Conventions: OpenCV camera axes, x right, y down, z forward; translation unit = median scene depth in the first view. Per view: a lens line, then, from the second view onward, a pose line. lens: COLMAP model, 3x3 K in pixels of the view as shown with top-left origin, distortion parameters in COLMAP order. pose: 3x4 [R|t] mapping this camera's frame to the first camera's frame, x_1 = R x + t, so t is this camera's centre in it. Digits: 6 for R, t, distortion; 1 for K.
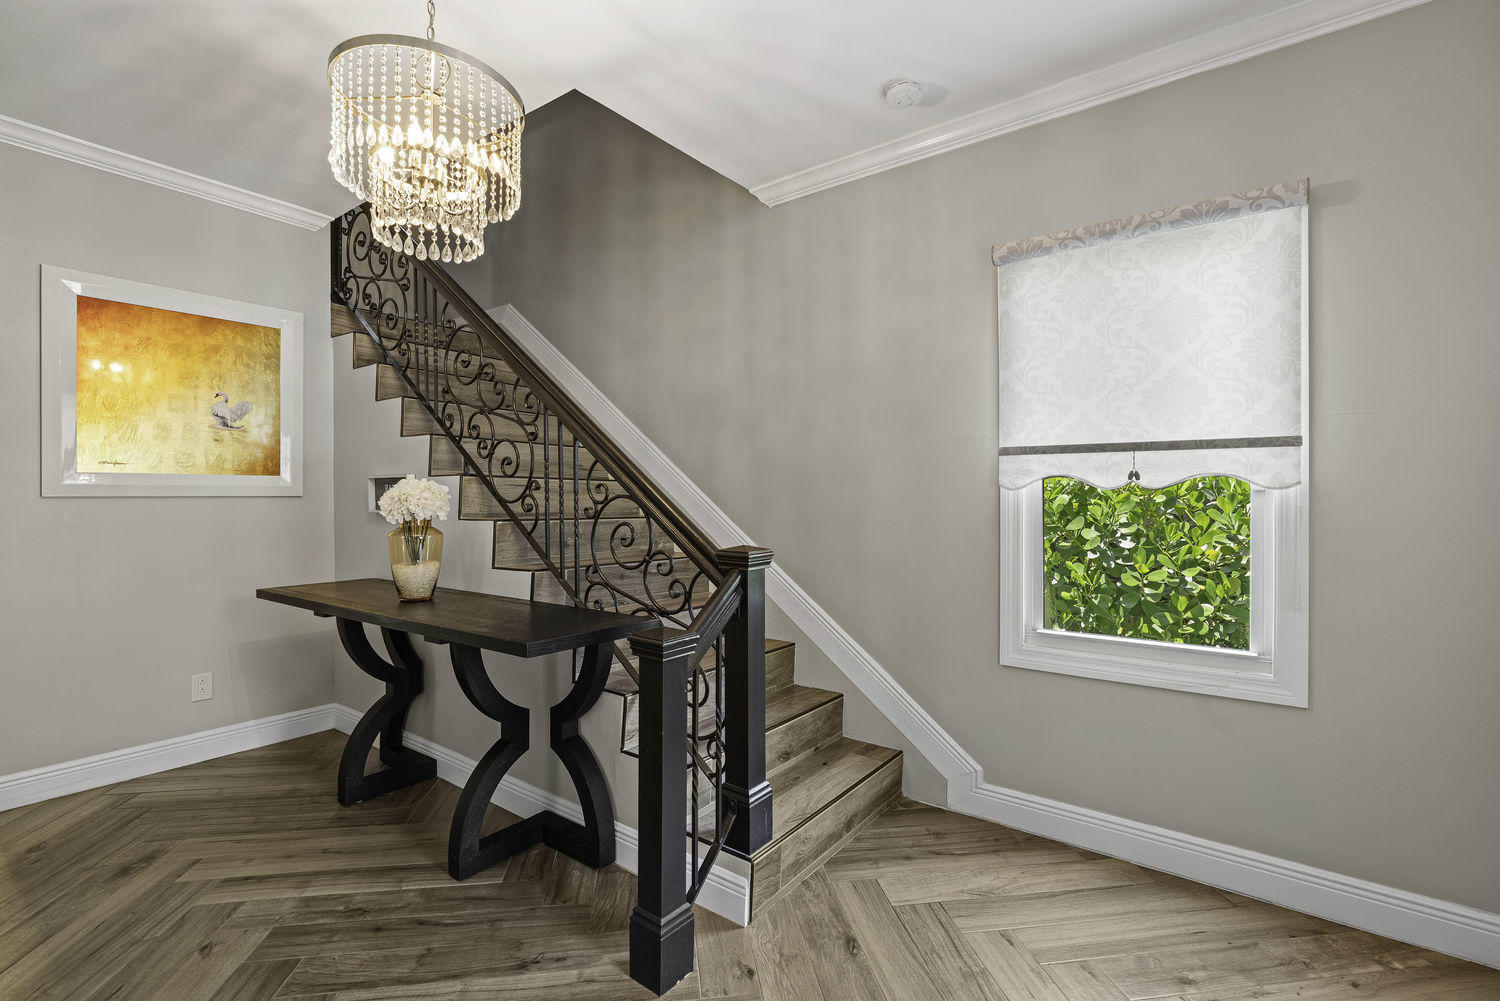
lens RADIAL K [[686.6, 0, 749.7], [0, 686.6, 492.5], [0, 0, 1]] dist [-0.011274, 0.005571]
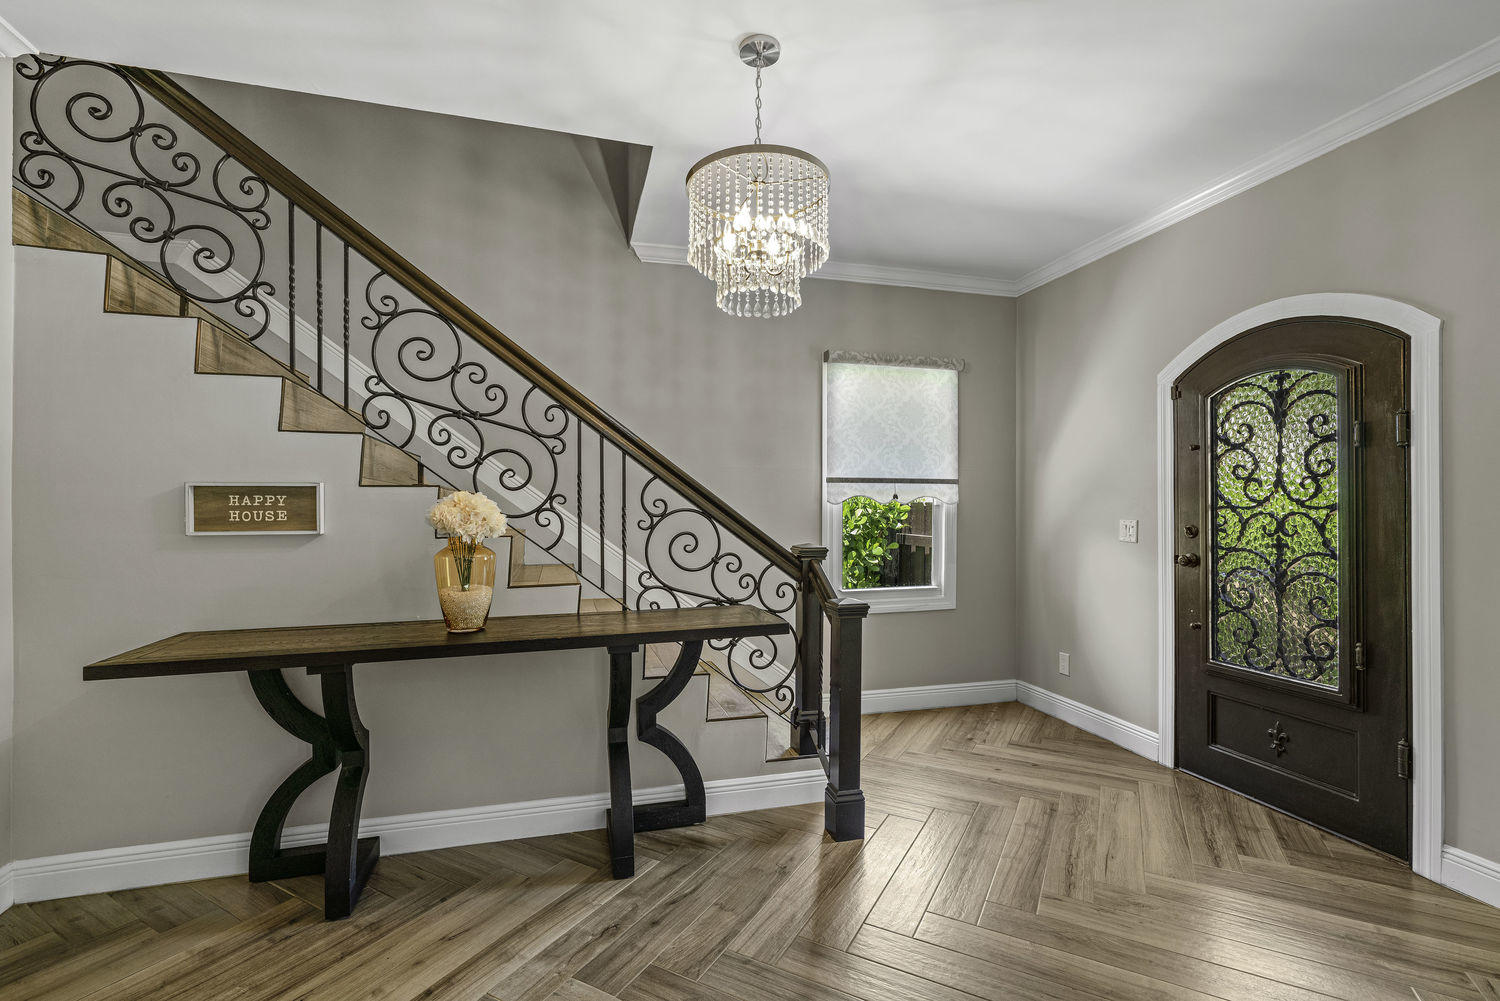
lens RADIAL K [[686.6, 0, 754.2], [0, 686.6, 497.6], [0, 0, 1]] dist [-0.011274, 0.005571]
pose [[0.595903, 0.008289, 0.803013, -1.122214], [-0.002536, 0.999961, -0.008440, -0.005864], [-0.803052, 0.002993, 0.595901, 0.212915]]
